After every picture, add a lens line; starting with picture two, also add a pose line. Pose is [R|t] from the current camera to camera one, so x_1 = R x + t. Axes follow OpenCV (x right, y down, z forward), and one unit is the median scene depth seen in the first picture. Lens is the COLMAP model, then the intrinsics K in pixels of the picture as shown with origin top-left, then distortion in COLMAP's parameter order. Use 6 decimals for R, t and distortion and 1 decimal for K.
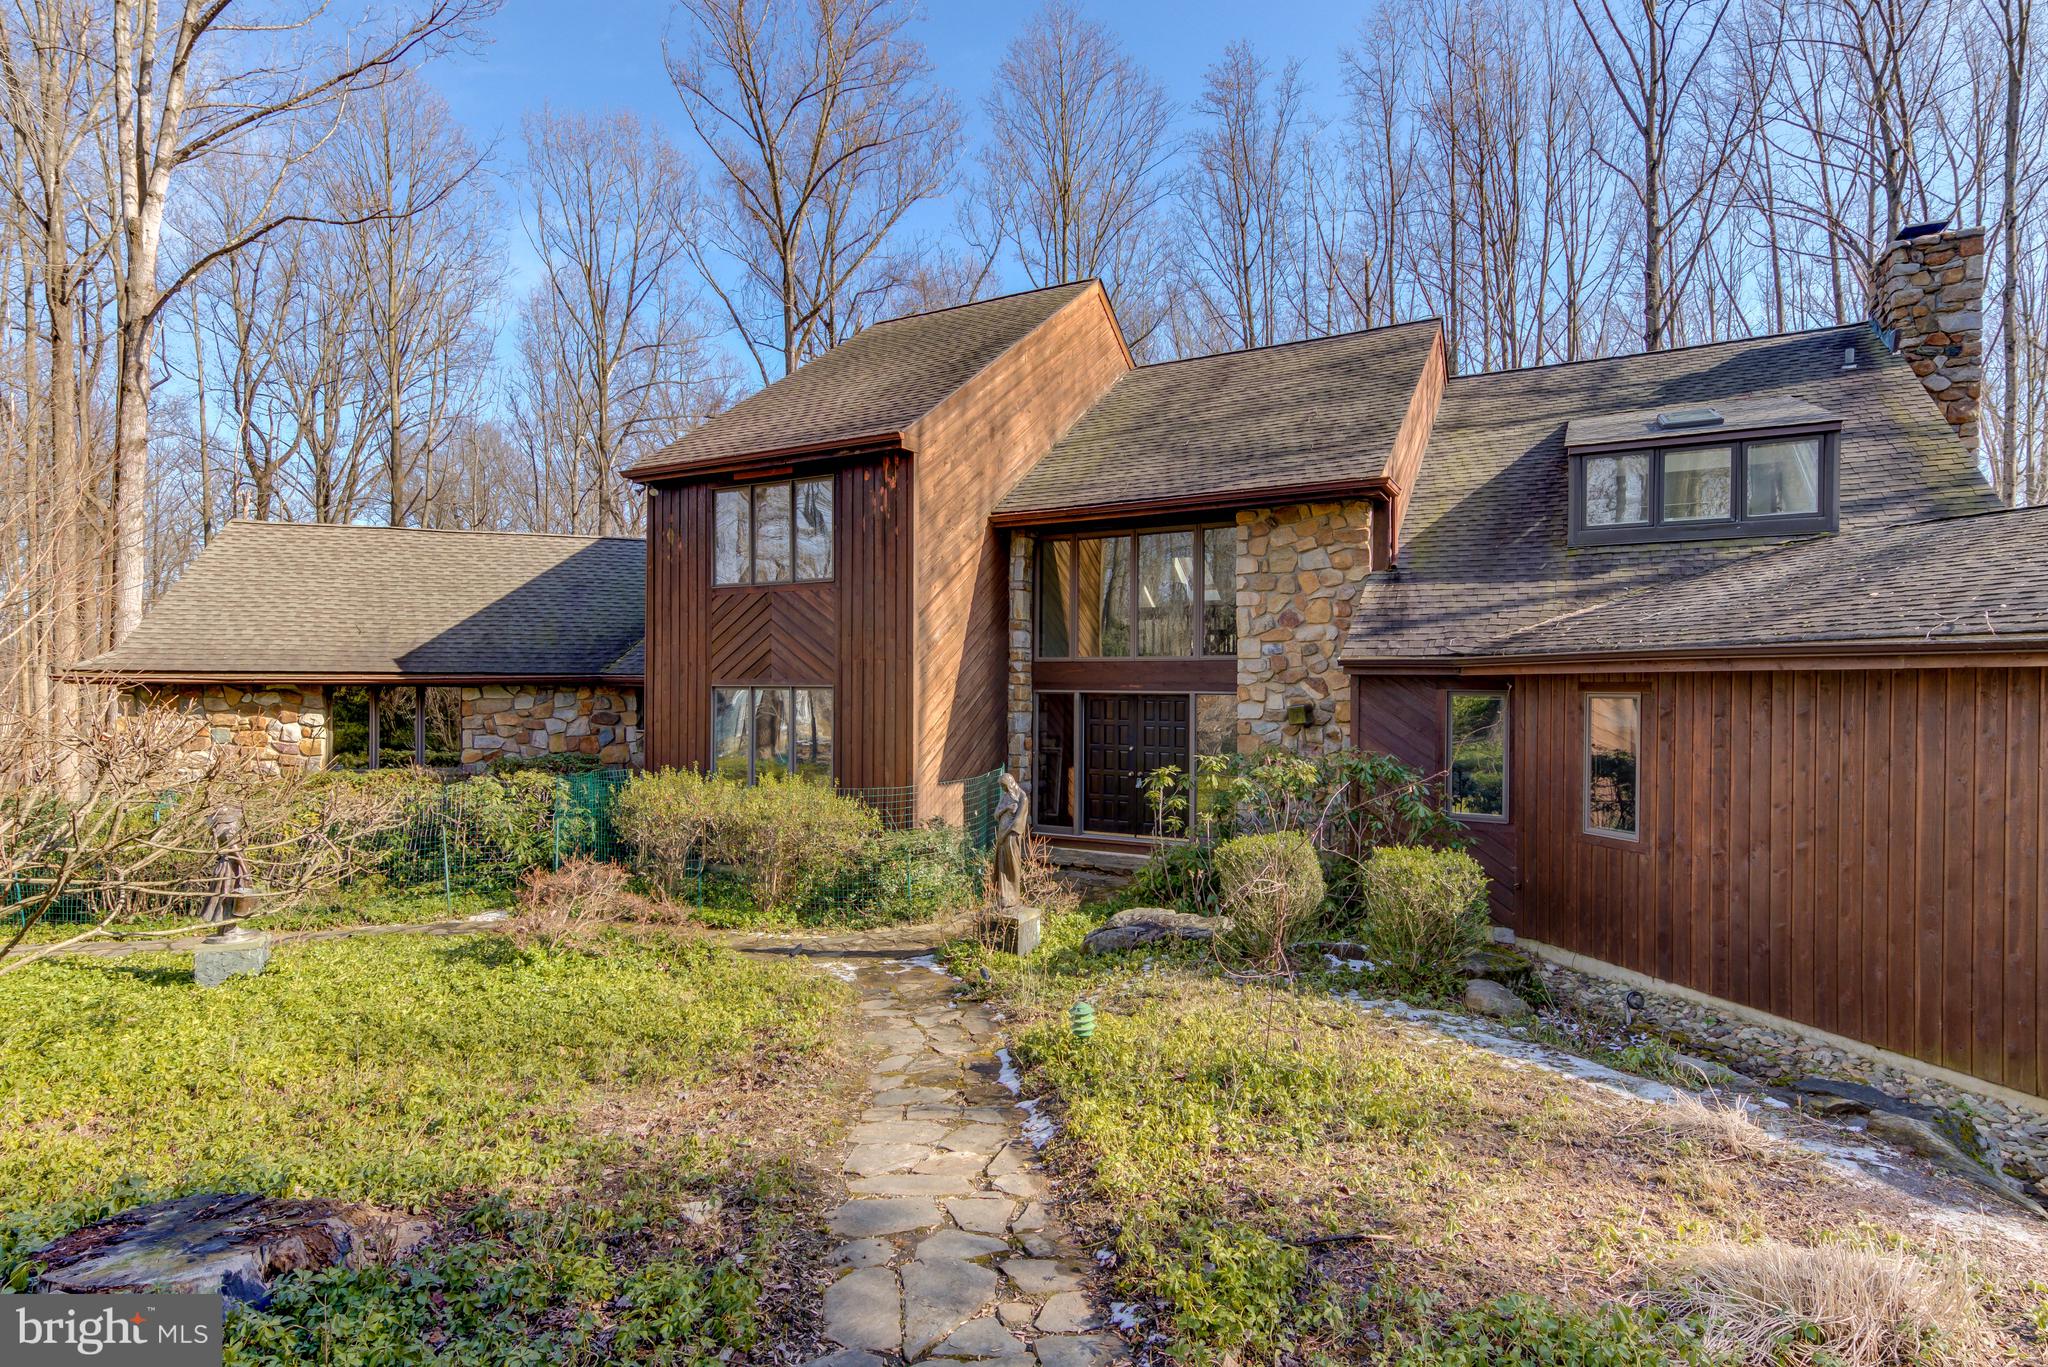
lens RADIAL K [[1039.4, 0, 1021.5], [0, 1039.4, 678.8], [0, 0, 1]] dist [0.005257, -0.000321]
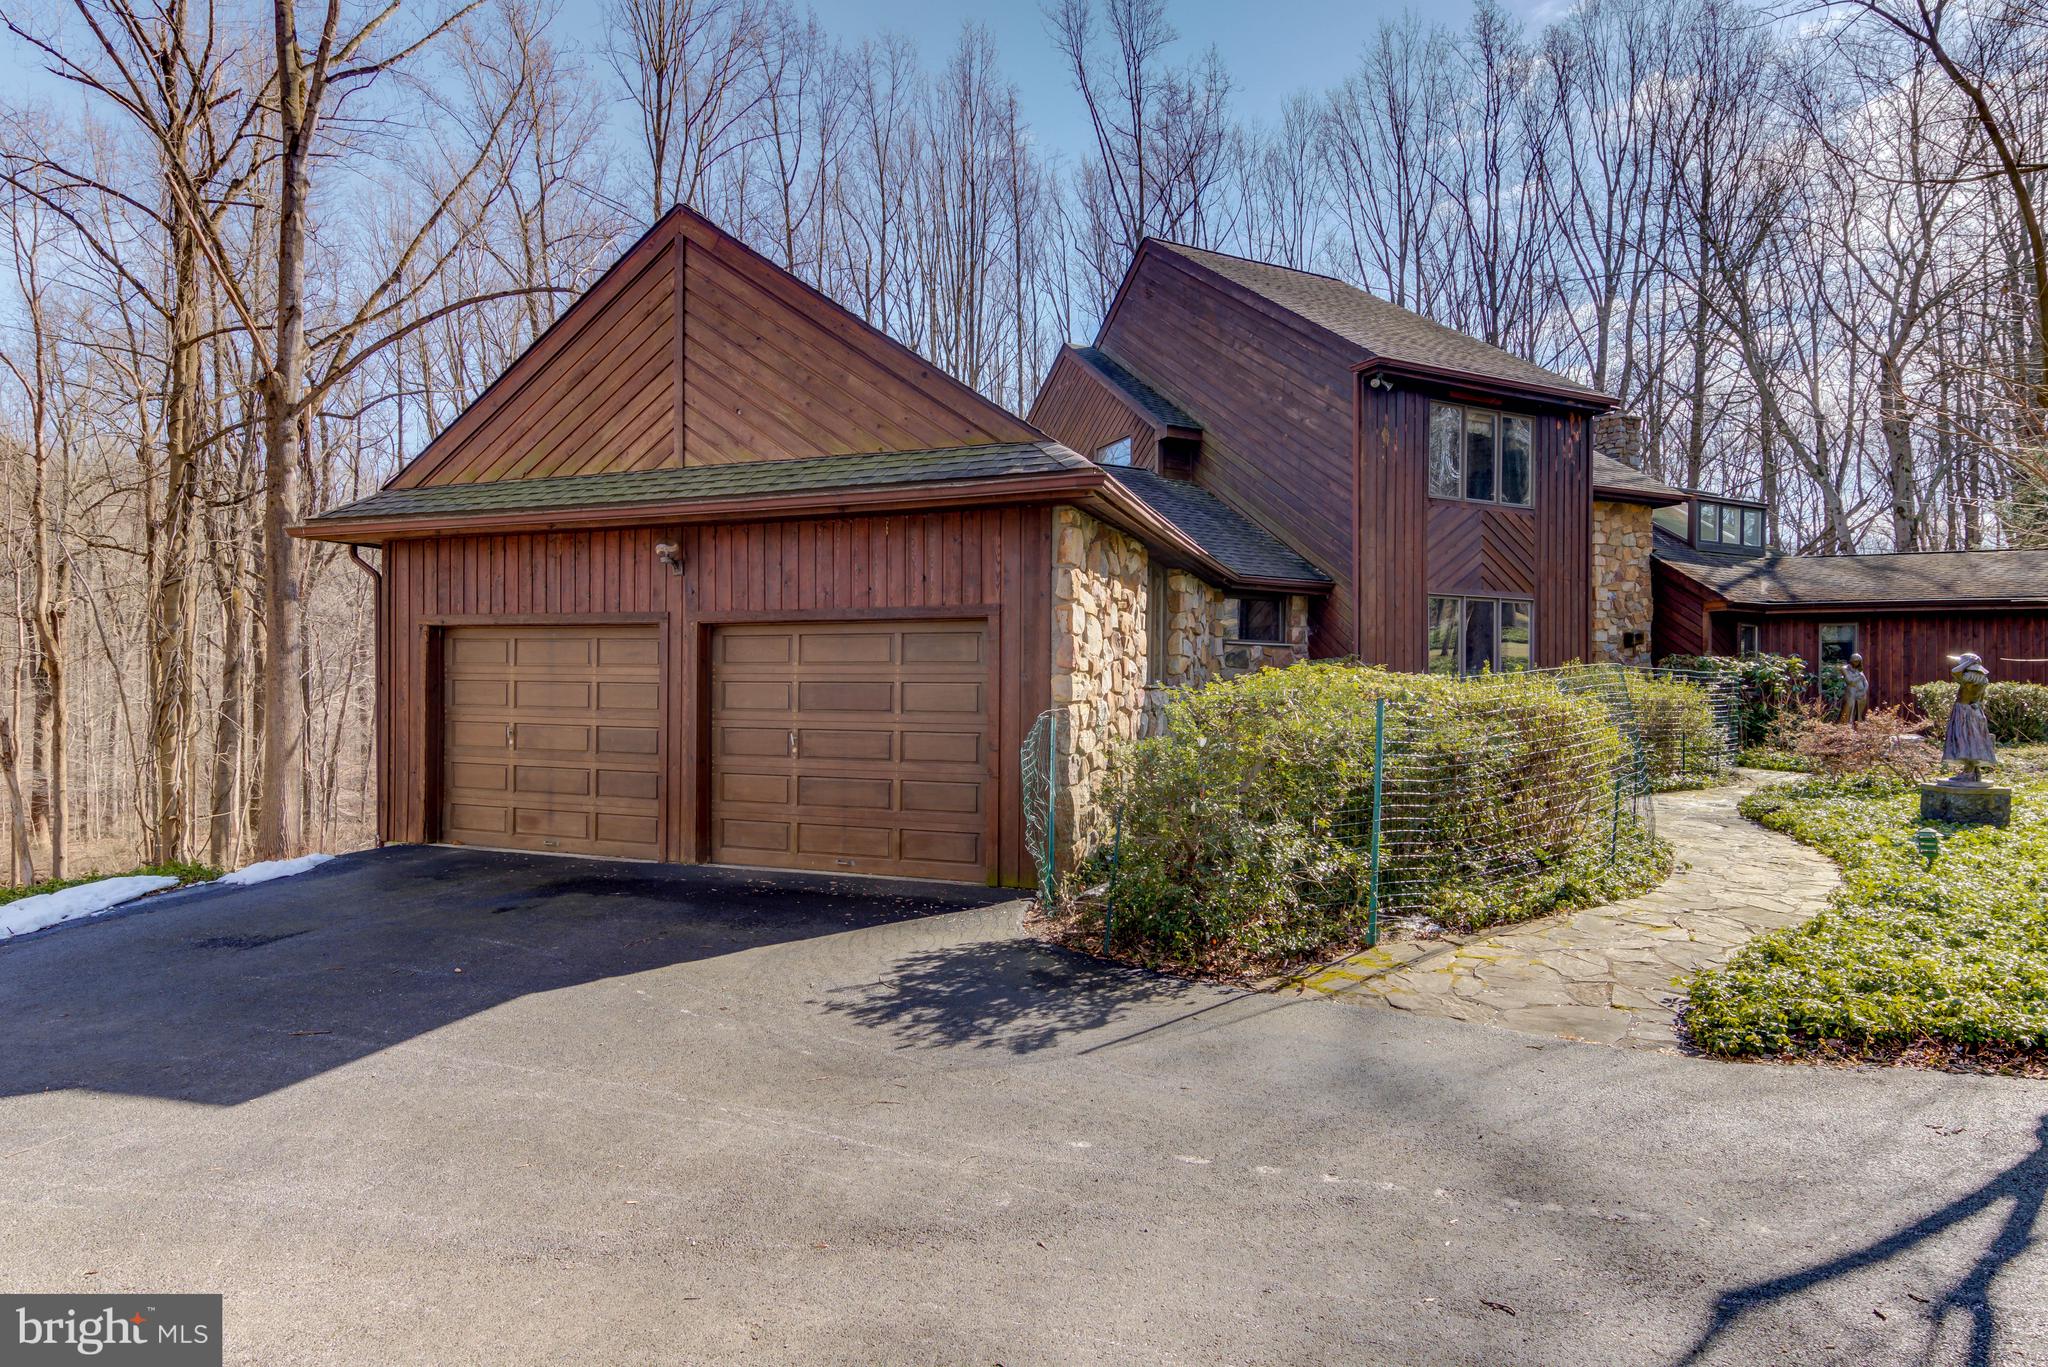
lens RADIAL K [[1039.4, 0, 1024.5], [0, 1039.4, 691.1], [0, 0, 1]] dist [0.005257, -0.000321]
pose [[0.592270, 0.003898, 0.805730, -1.481262], [-0.000764, 0.999991, -0.004276, 0.117475], [-0.805739, 0.001916, 0.592267, 0.782708]]
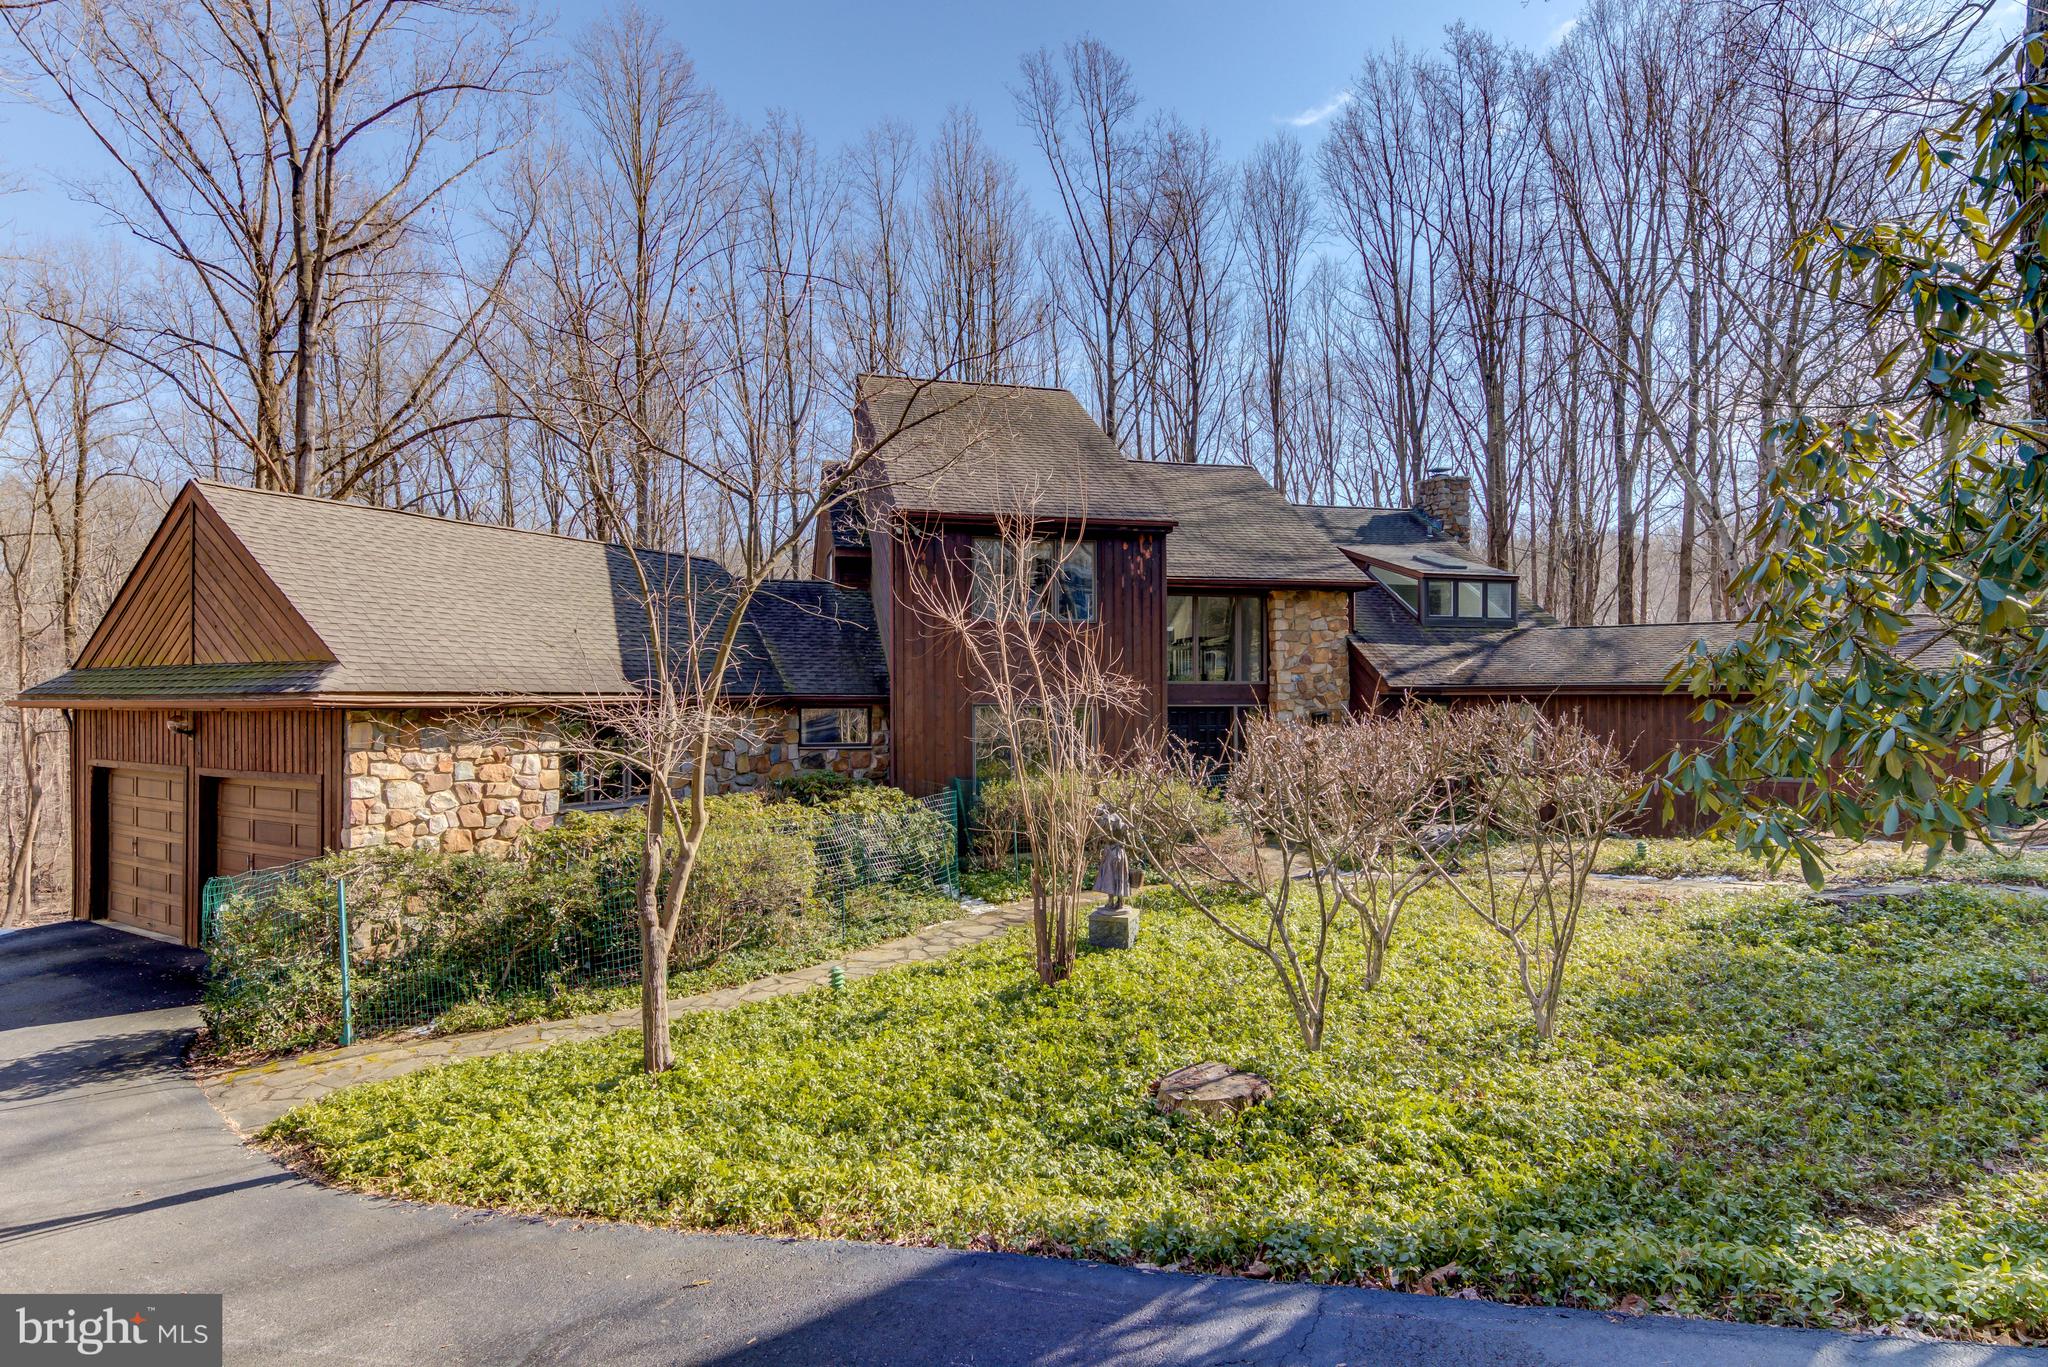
lens RADIAL K [[1039.4, 0, 1027.5], [0, 1039.4, 689.3], [0, 0, 1]] dist [0.005257, -0.000321]
pose [[0.727627, 0.001923, 0.685970, -1.155324], [0.008477, 0.999895, -0.011795, 0.004221], [-0.685921, 0.014397, 0.727534, 0.114249]]
